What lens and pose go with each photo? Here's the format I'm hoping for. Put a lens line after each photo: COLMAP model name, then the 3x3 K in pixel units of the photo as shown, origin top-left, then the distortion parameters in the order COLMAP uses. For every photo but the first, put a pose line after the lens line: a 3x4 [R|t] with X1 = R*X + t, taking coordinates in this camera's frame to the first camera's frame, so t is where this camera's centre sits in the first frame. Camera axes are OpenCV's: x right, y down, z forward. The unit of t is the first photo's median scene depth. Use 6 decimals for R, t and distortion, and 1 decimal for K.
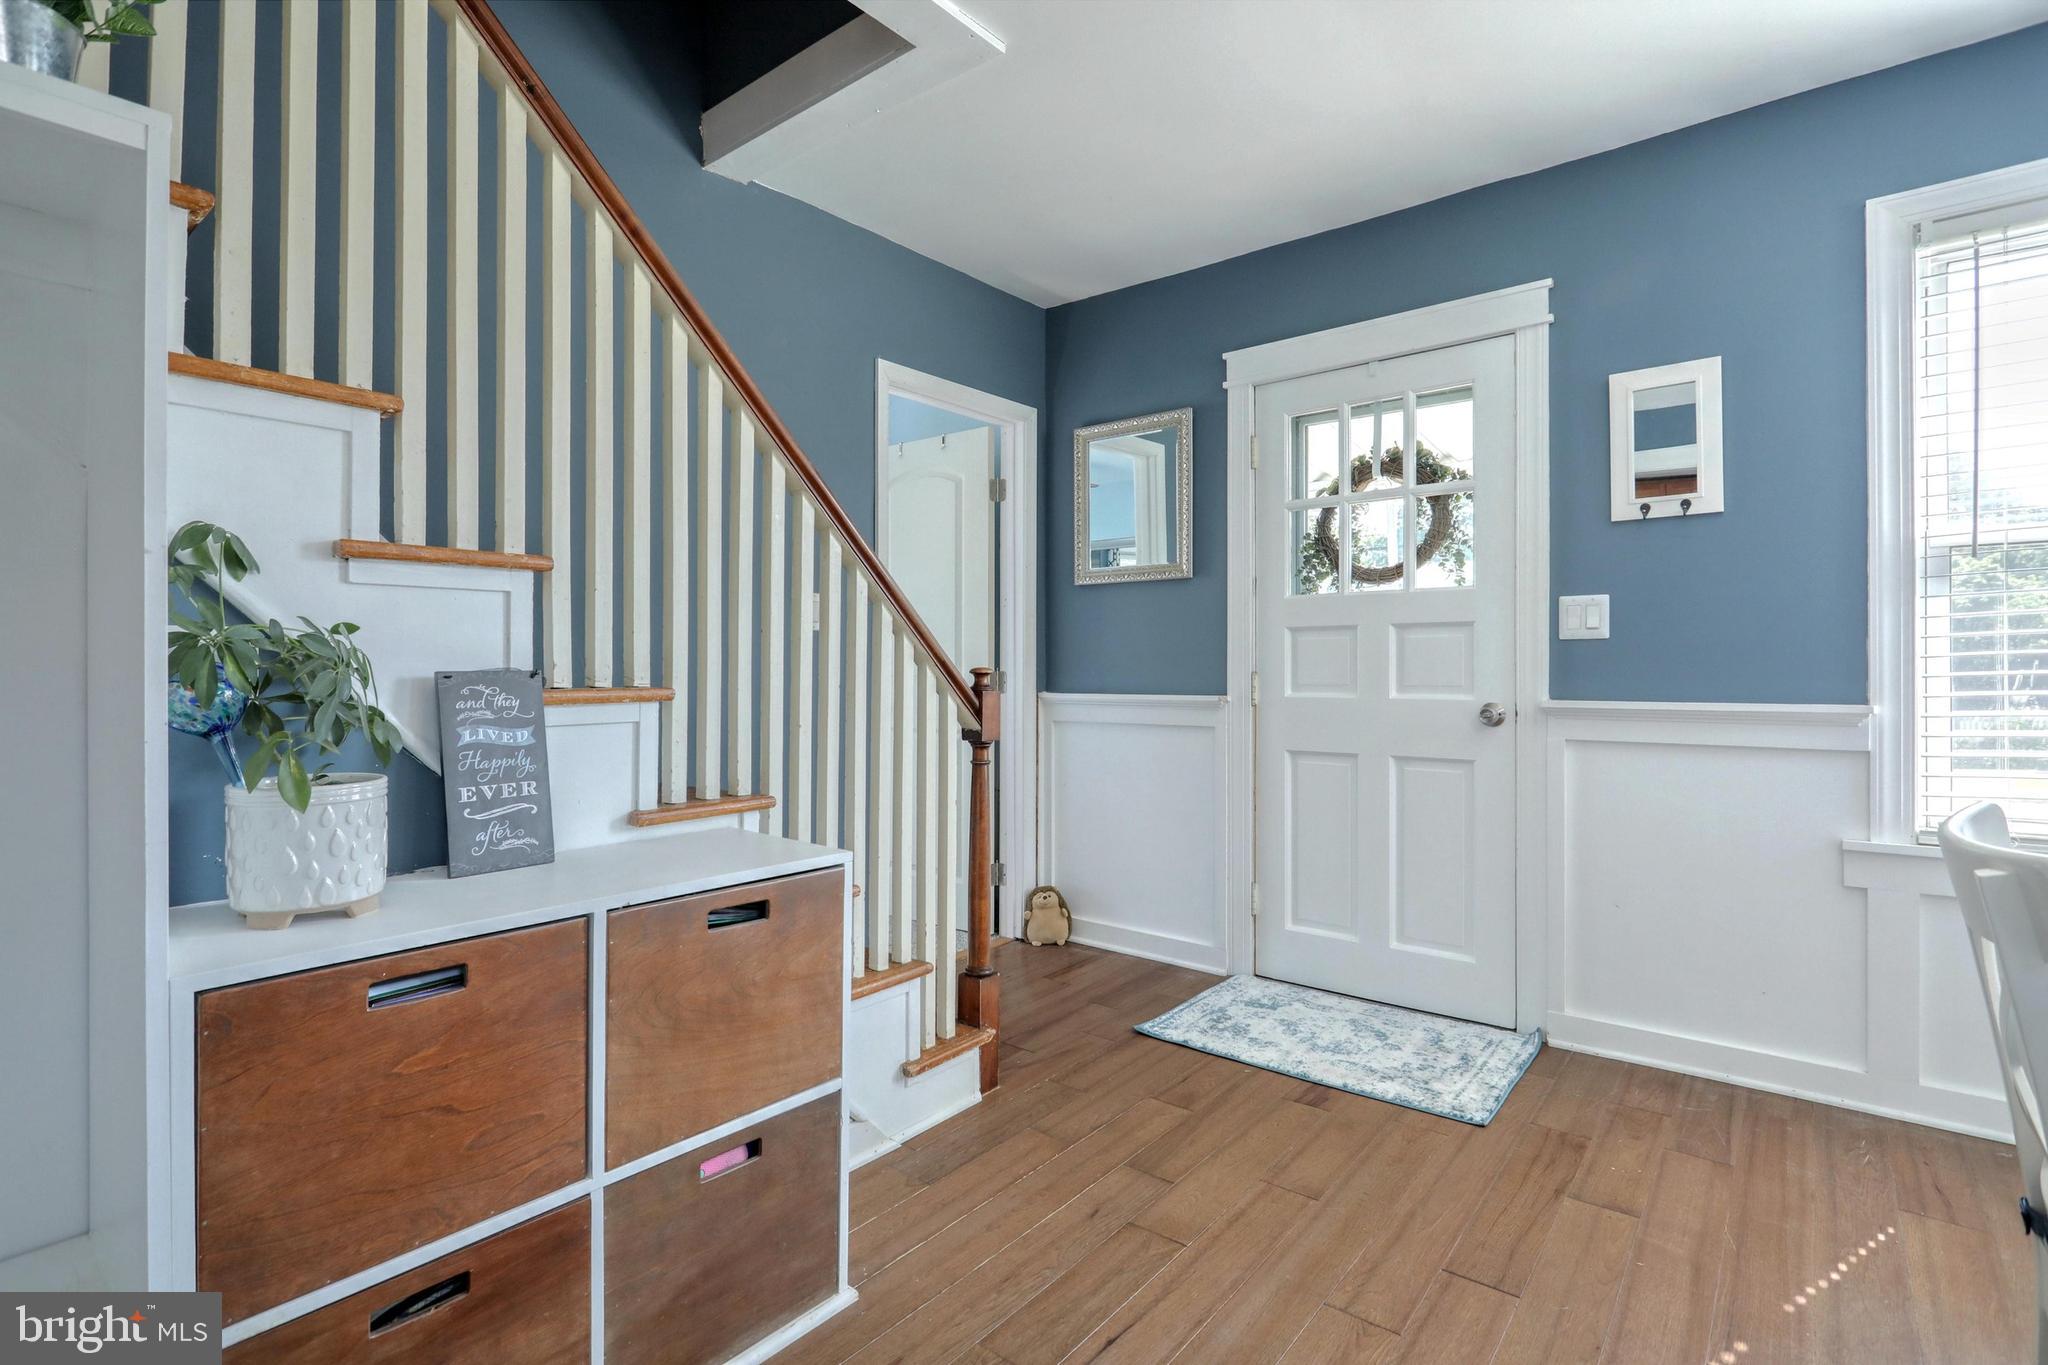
lens RADIAL K [[970.2, 0, 1003.3], [0, 970.2, 670.4], [0, 0, 1]] dist [-0.004471, 0.002870]
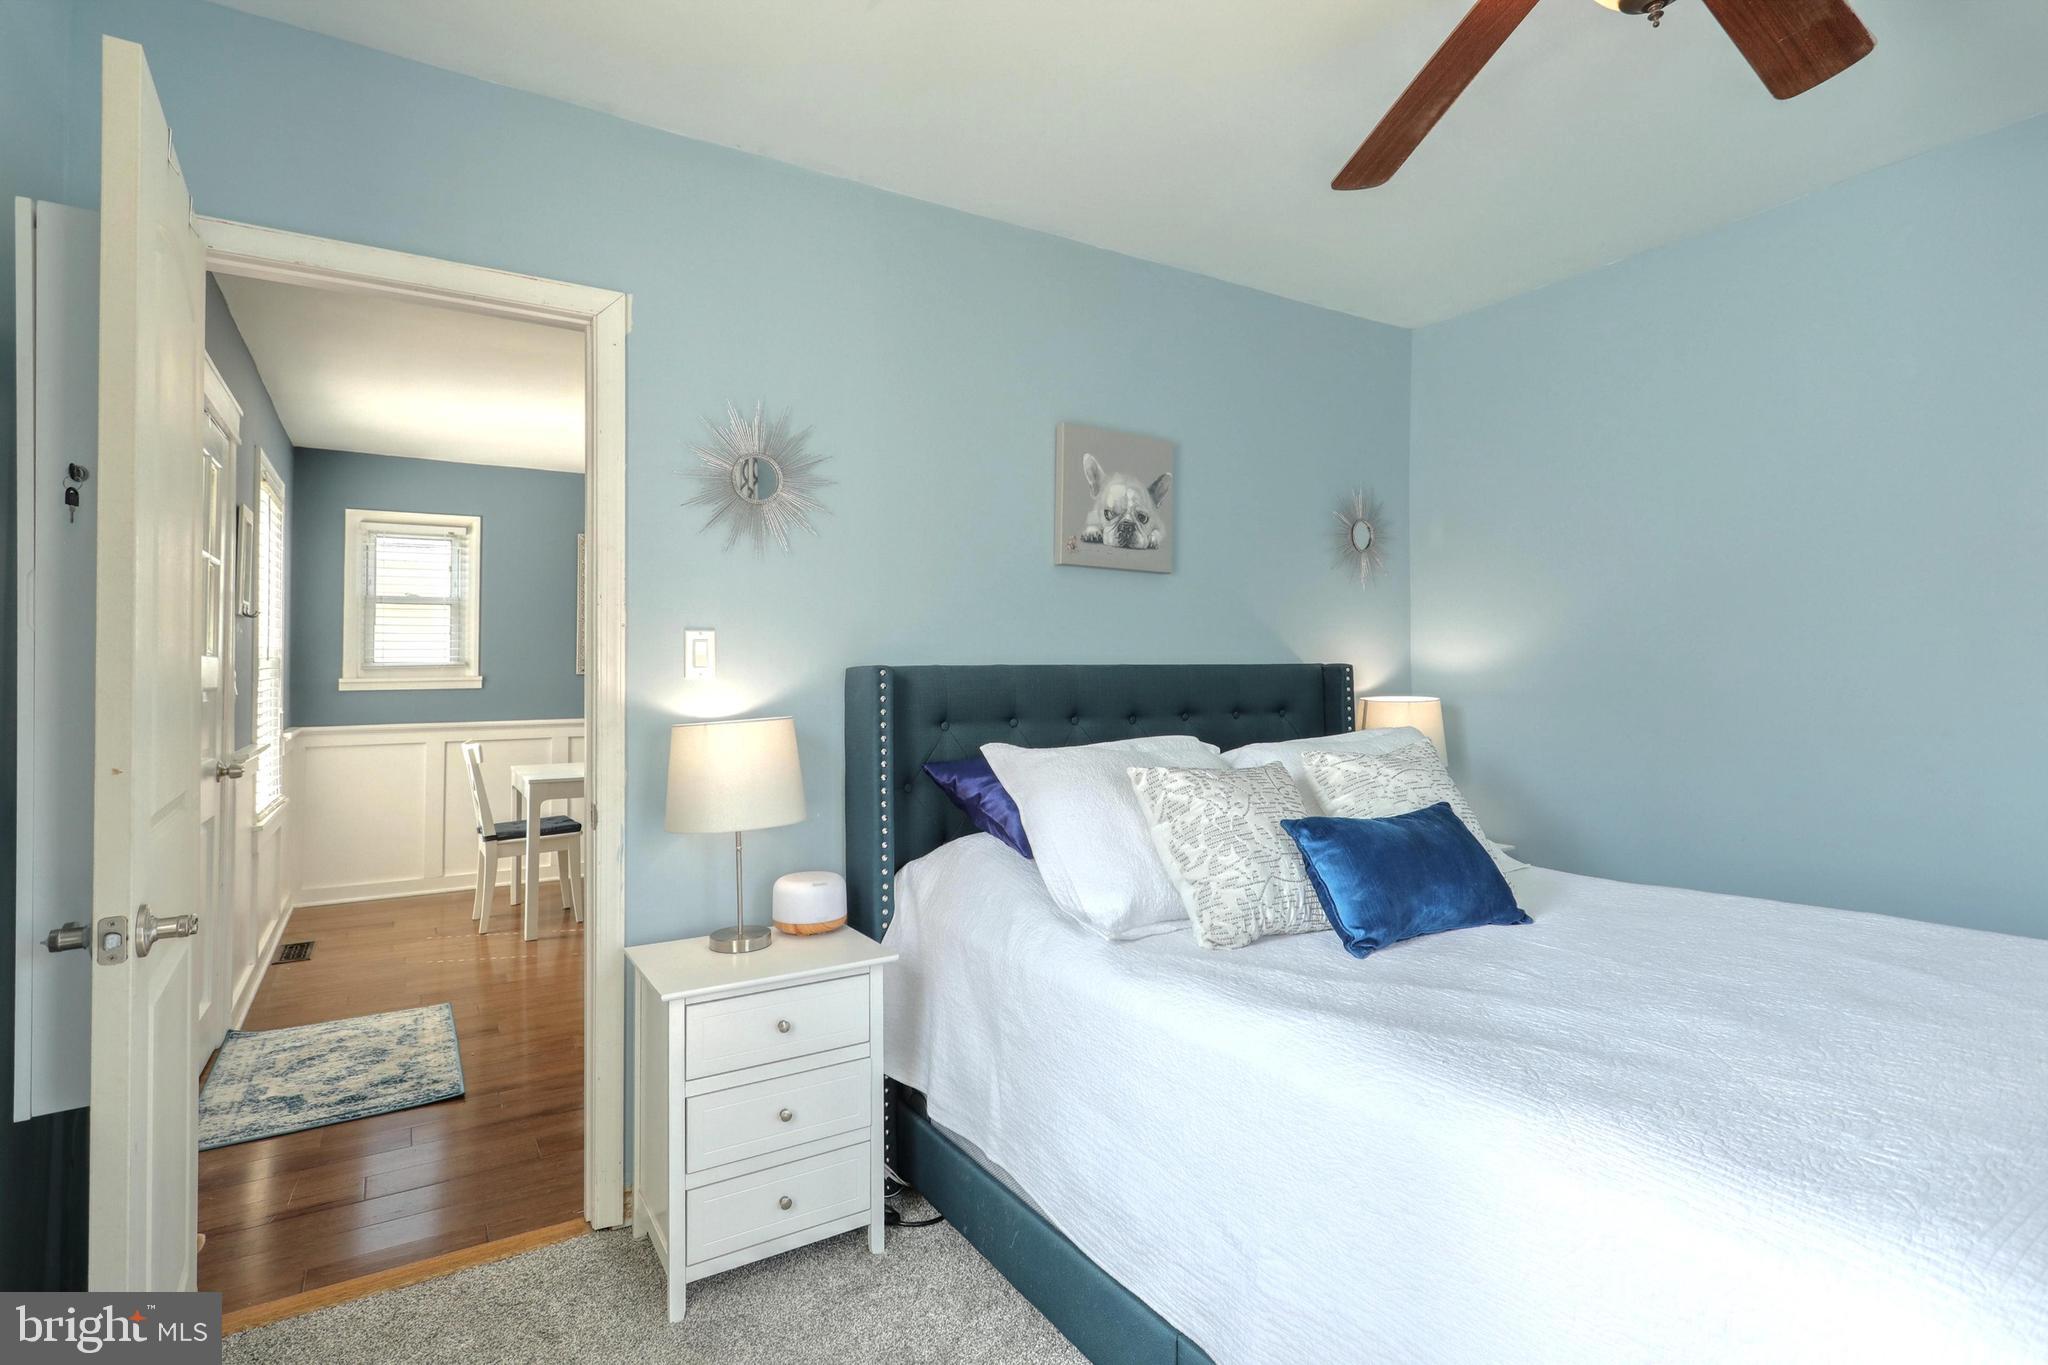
lens RADIAL K [[970.2, 0, 1009.9], [0, 970.2, 668.3], [0, 0, 1]] dist [-0.004471, 0.002870]
pose [[-0.946354, 0.000267, 0.323131, -0.770553], [-0.000377, 0.999998, -0.001929, -0.083056], [-0.323131, -0.001947, -0.946352, 1.838425]]
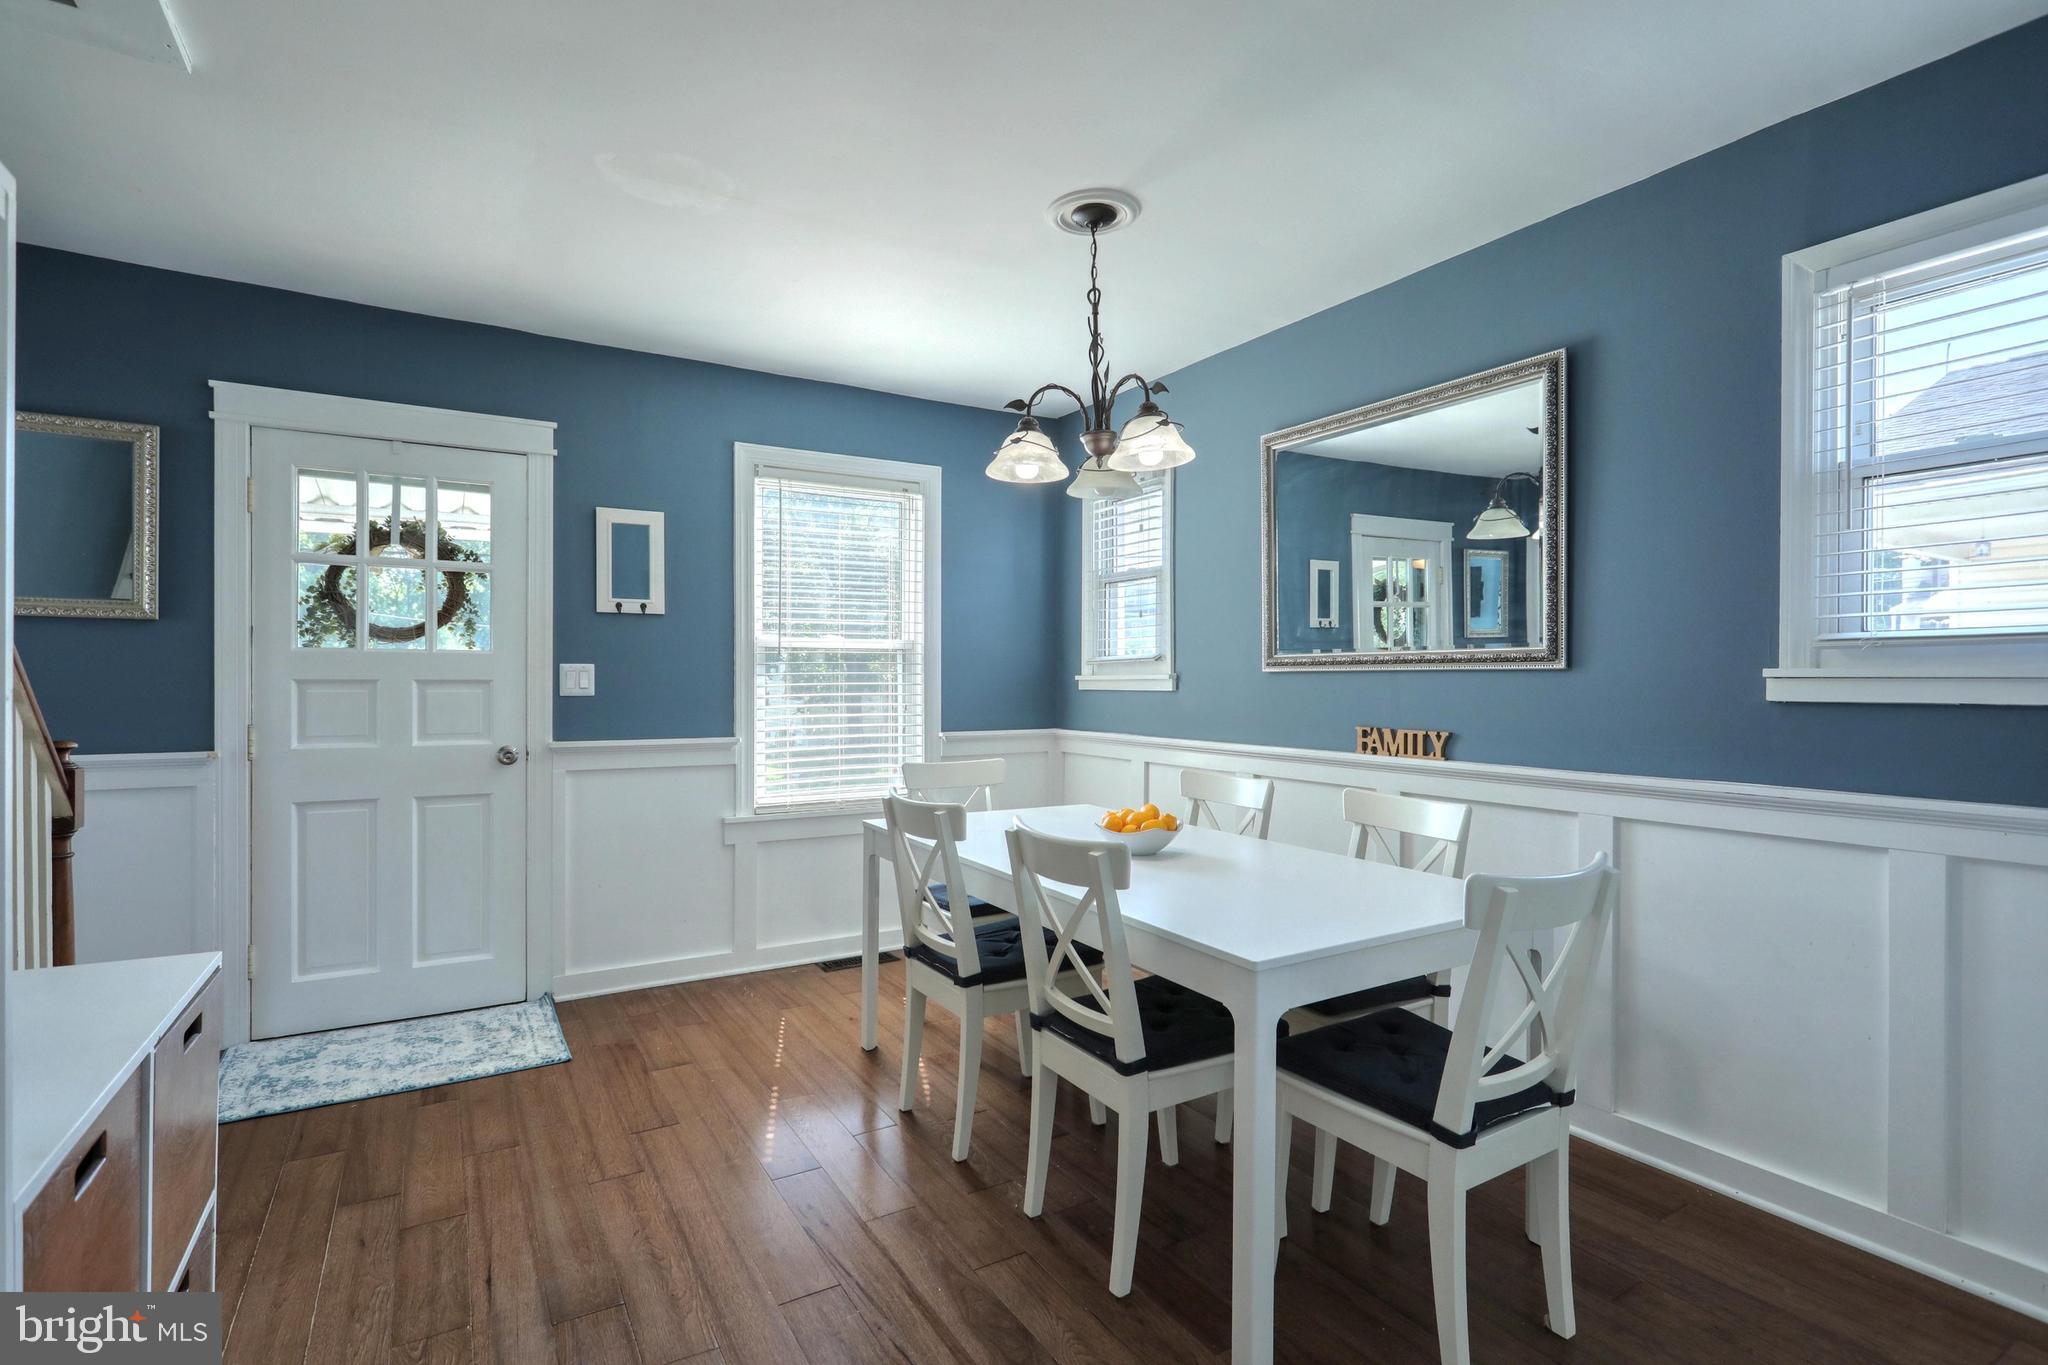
lens RADIAL K [[970.2, 0, 1027.4], [0, 970.2, 686.4], [0, 0, 1]] dist [-0.004471, 0.002870]
pose [[0.331981, -0.001465, 0.943285, -0.471366], [-0.006266, 0.999973, 0.003759, -0.054241], [-0.943265, -0.007158, 0.331963, -0.048463]]
